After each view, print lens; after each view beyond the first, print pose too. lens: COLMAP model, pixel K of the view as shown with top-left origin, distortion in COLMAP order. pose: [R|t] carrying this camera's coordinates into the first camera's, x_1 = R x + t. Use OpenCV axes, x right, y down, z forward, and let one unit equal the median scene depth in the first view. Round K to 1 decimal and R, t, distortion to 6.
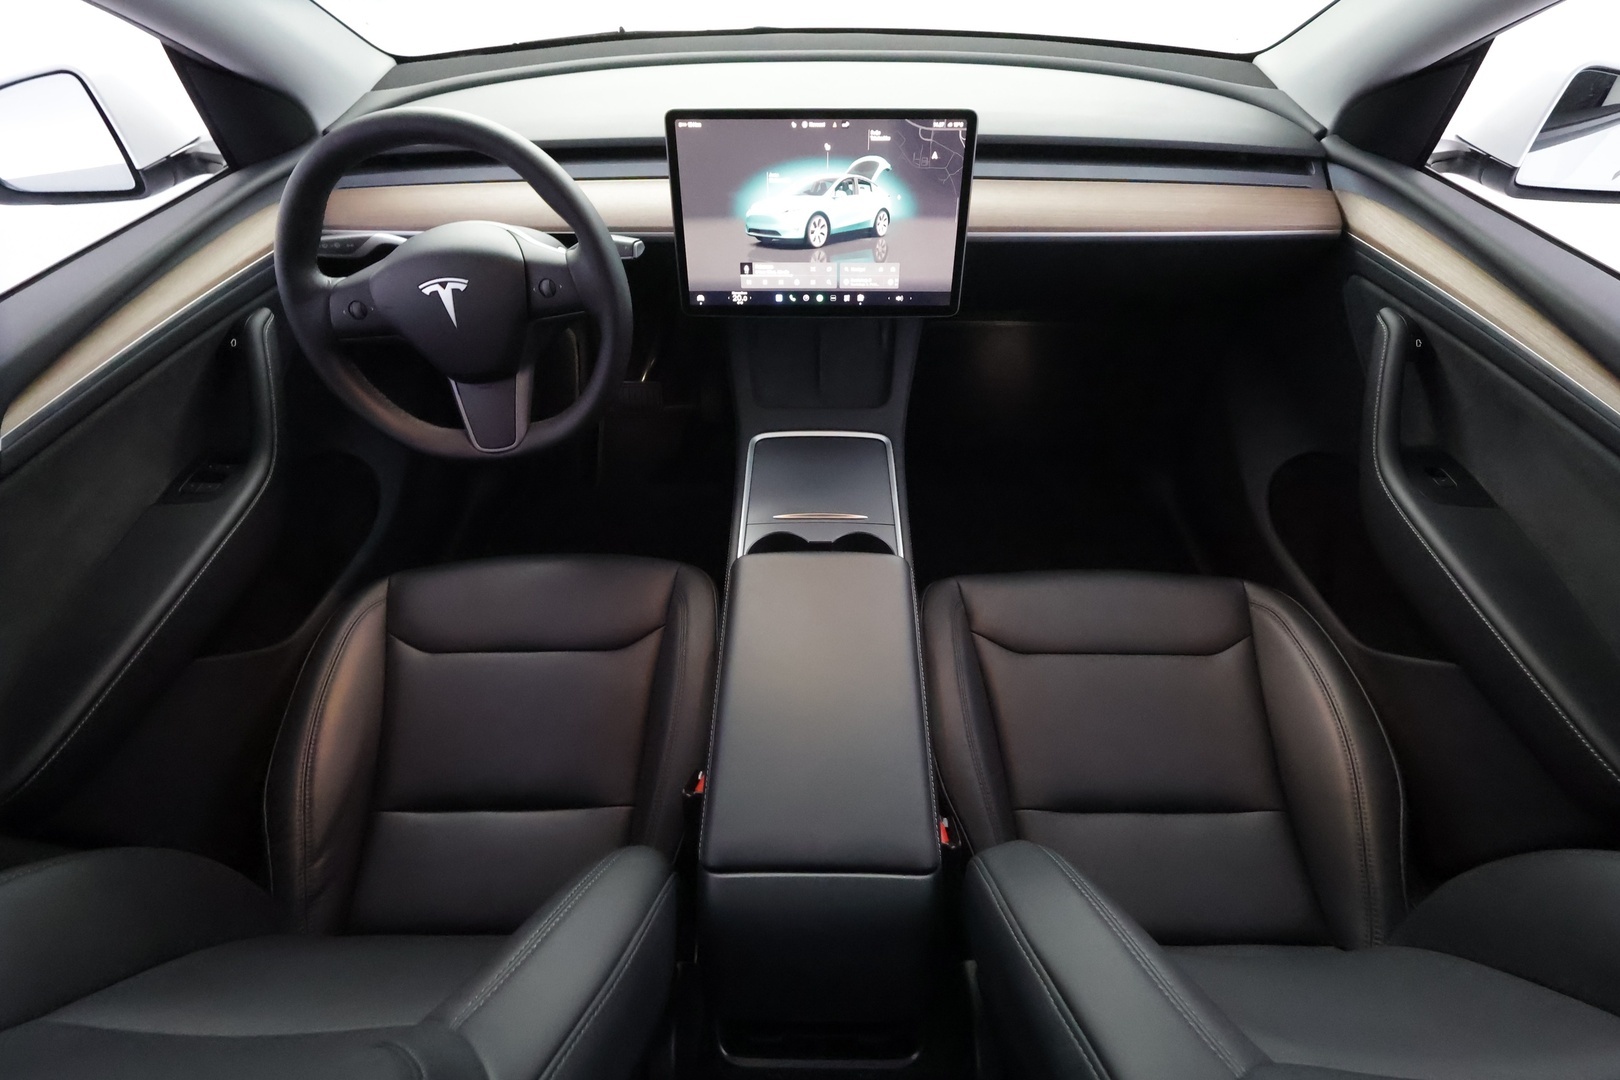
lens RADIAL K [[758.7, 0, 823.1], [0, 758.7, 556.6], [0, 0, 1]] dist [-0.007909, 0.004065]
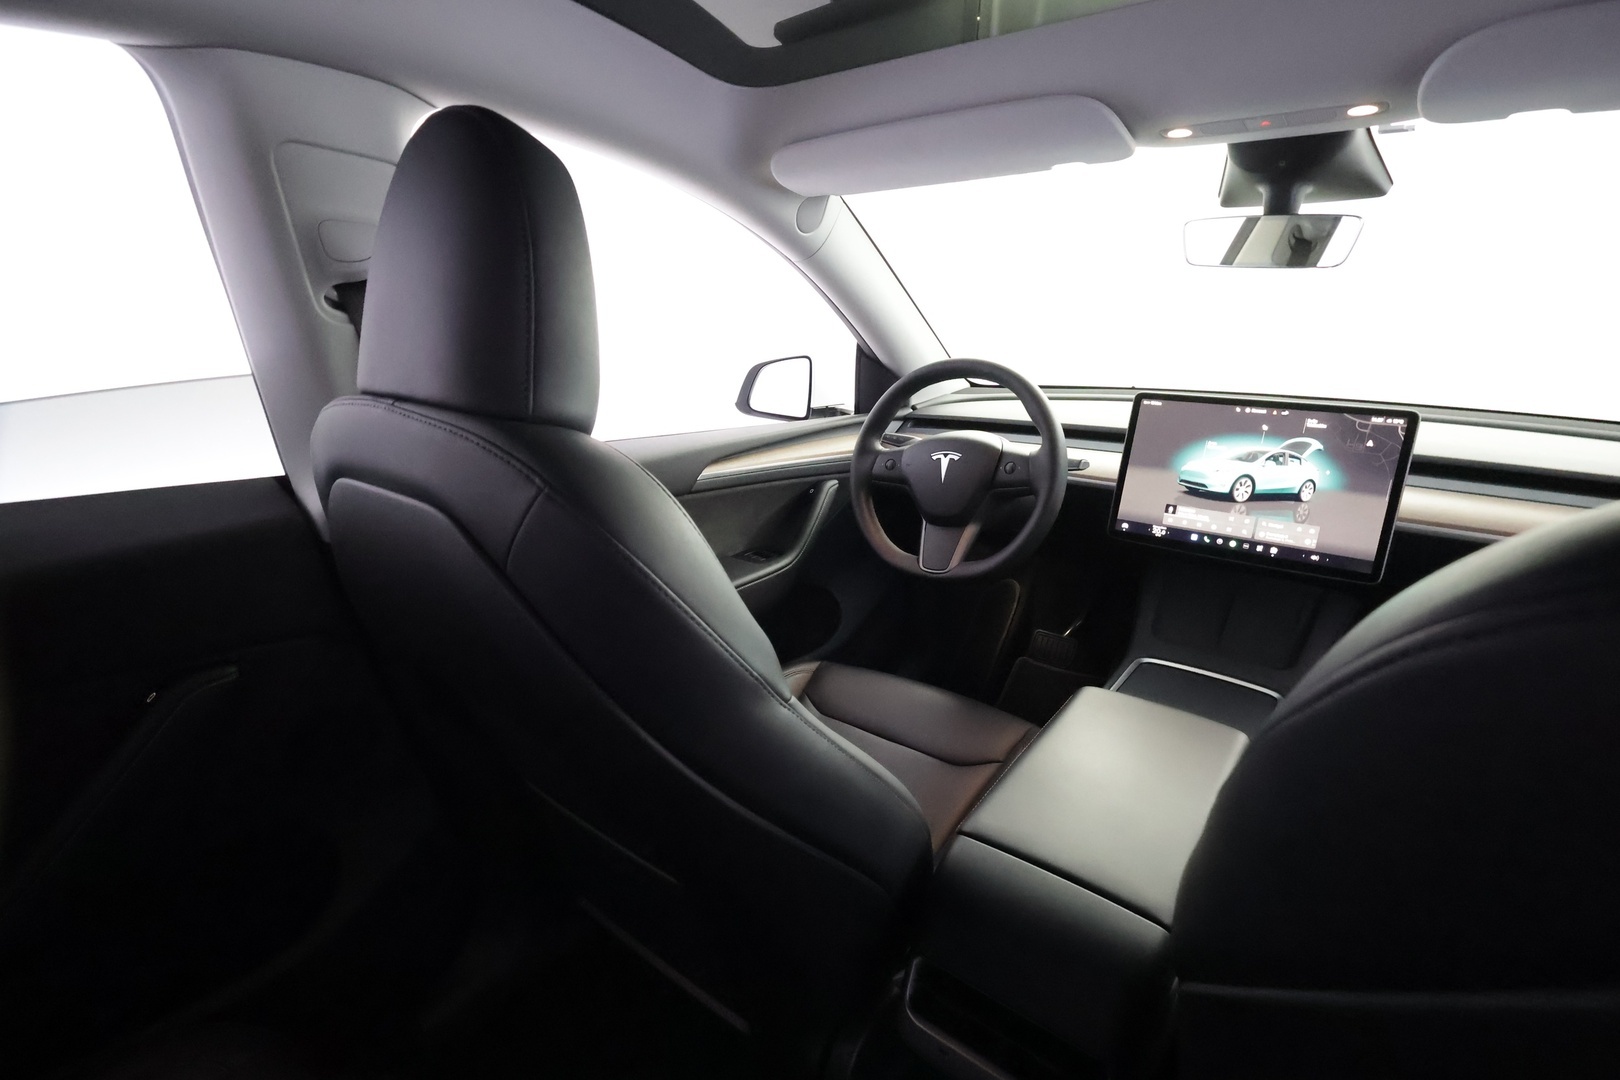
lens RADIAL K [[758.7, 0, 802.0], [0, 758.7, 533.4], [0, 0, 1]] dist [-0.007909, 0.004065]
pose [[0.783782, 0.183361, -0.593351, 0.170121], [-0.452104, 0.823495, -0.342721, 0.350715], [0.425780, 0.536875, 0.728339, -0.124677]]
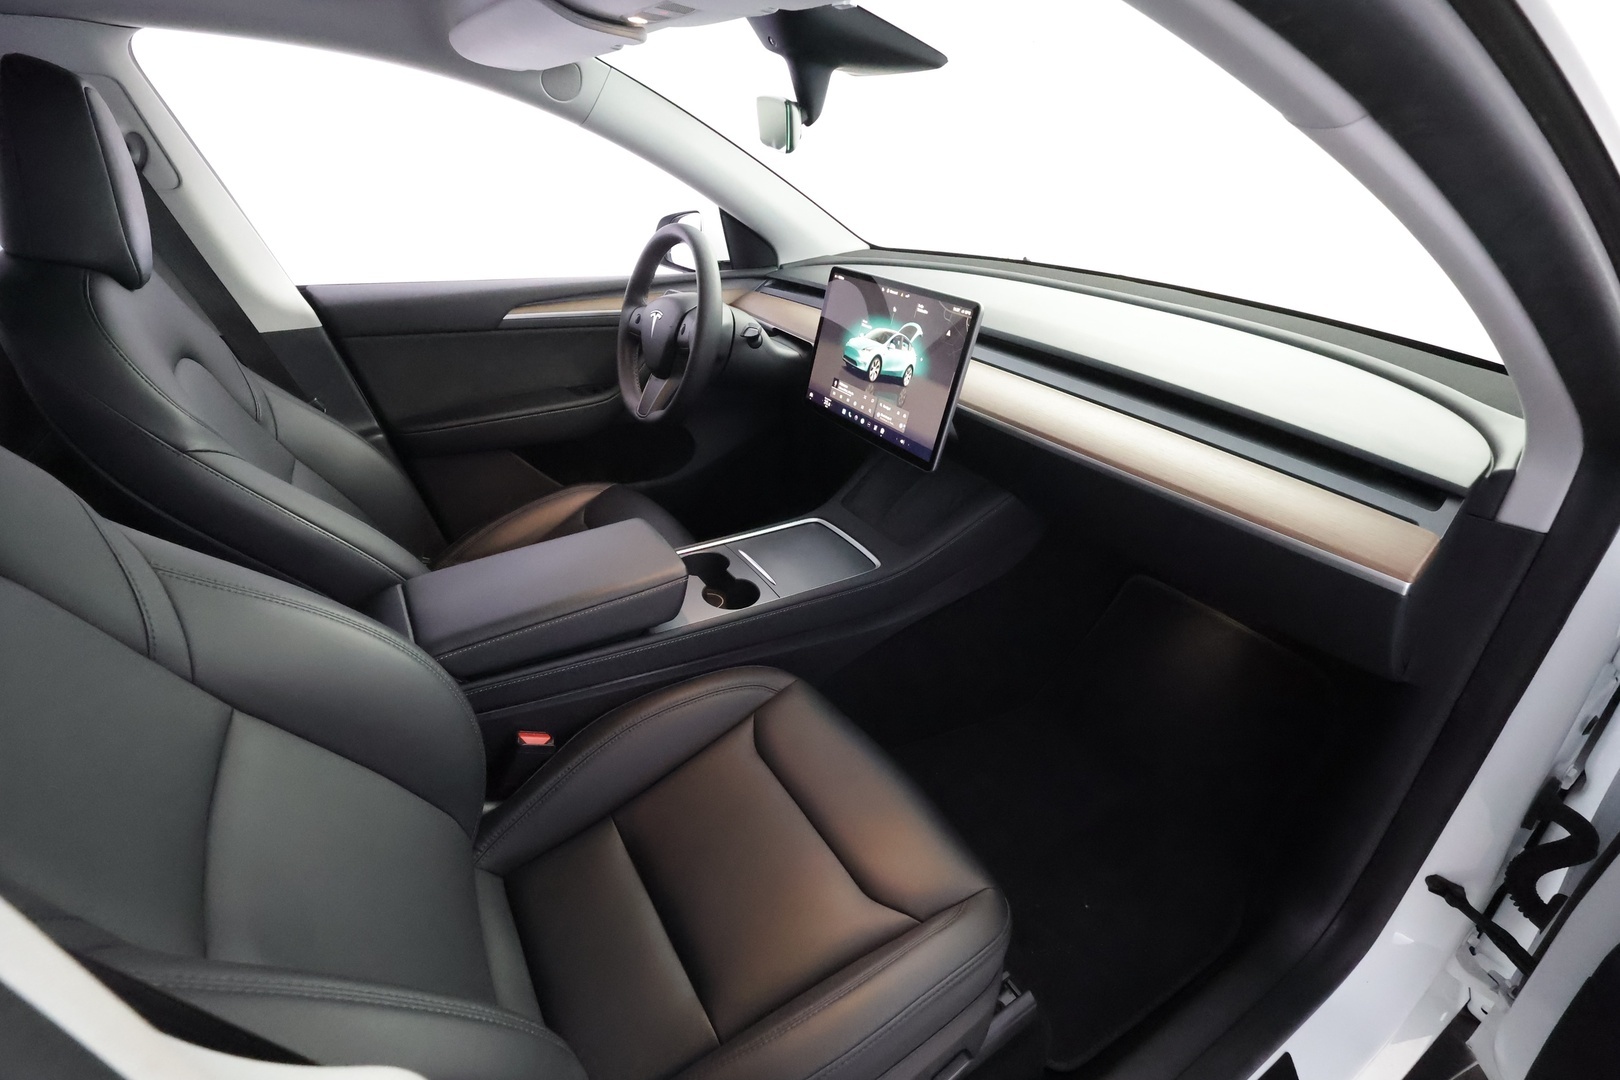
lens RADIAL K [[758.7, 0, 774.7], [0, 758.7, 545.0], [0, 0, 1]] dist [-0.007909, 0.004065]
pose [[0.496279, 0.421819, -0.758799, 0.984538], [-0.632259, 0.774569, 0.017068, -0.125311], [0.594942, 0.471287, 0.651101, 0.230684]]
